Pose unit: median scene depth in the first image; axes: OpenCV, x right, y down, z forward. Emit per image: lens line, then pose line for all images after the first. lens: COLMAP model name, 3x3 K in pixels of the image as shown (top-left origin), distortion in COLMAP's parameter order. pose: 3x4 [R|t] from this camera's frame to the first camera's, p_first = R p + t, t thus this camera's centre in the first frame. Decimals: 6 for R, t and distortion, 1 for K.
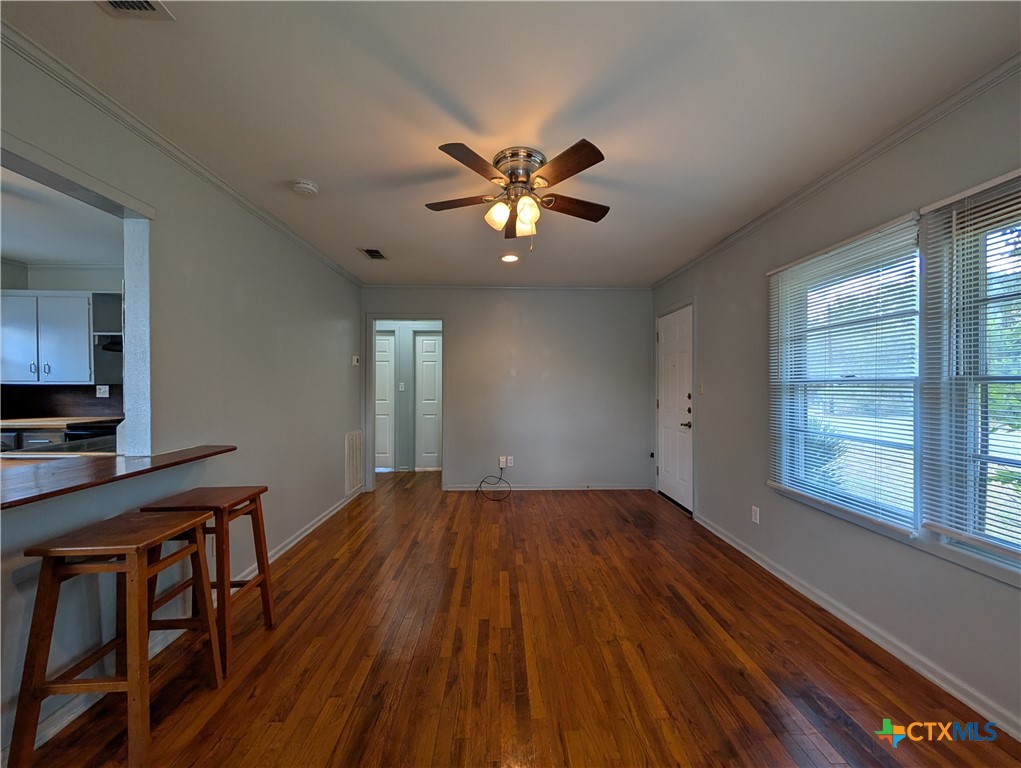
lens RADIAL K [[387.0, 0, 513.1], [0, 387.0, 385.4], [0, 0, 1]] dist [0.000452, 0.000001]
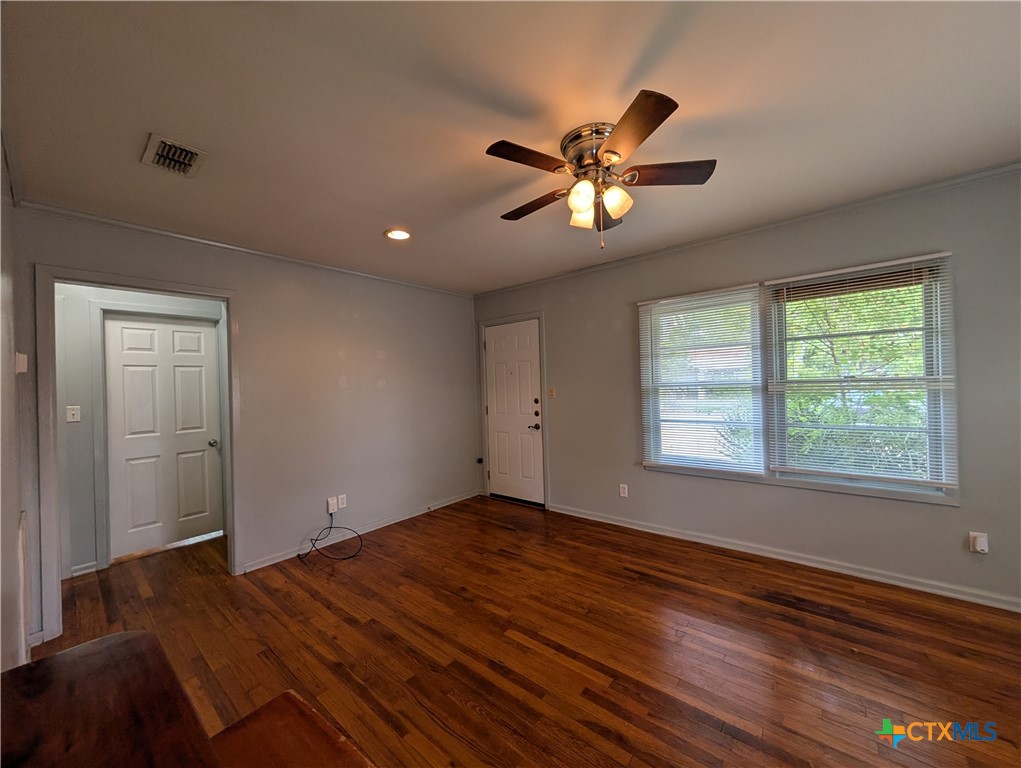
lens RADIAL K [[386.4, 0, 513.8], [0, 386.4, 384.9], [0, 0, 1]] dist [0.000754, 0.000252]
pose [[0.667049, -0.023754, 0.744635, -0.619577], [0.036253, 0.999342, -0.000597, -0.029578], [-0.744131, 0.027394, 0.667472, 0.456351]]
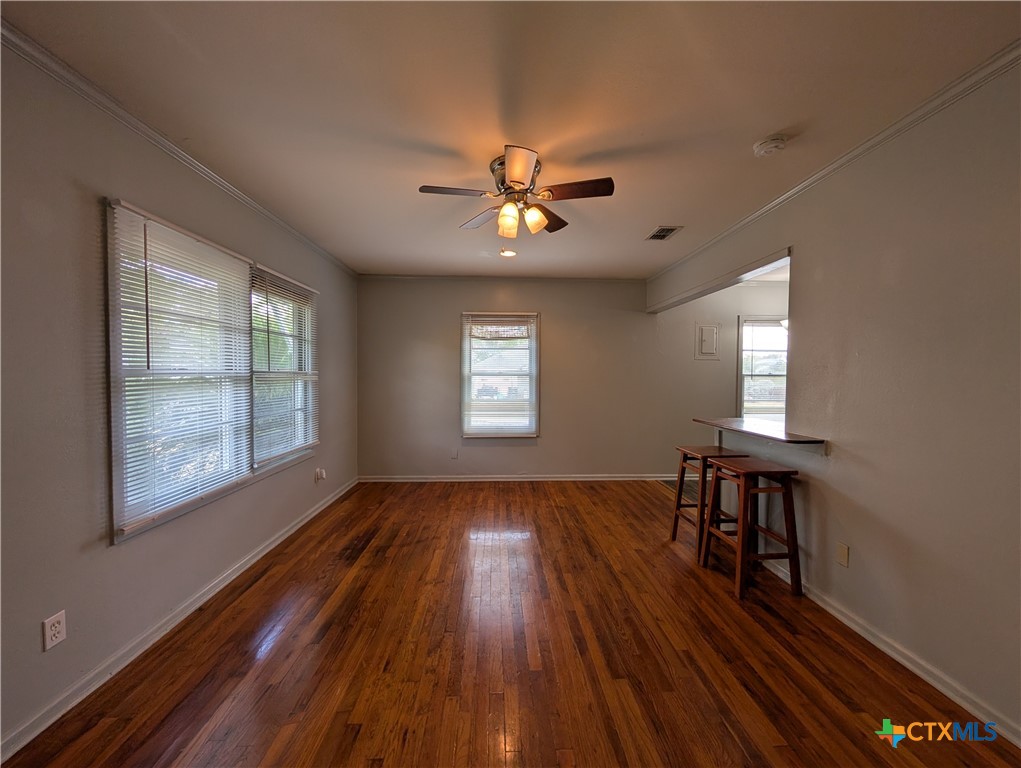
lens RADIAL K [[387.0, 0, 513.1], [0, 387.0, 385.4], [0, 0, 1]] dist [0.000452, 0.000001]
pose [[-0.999967, -0.005896, -0.005584, 0.021308], [-0.006079, 0.999424, 0.033395, -0.014672], [0.005384, 0.033428, -0.999427, 1.683832]]
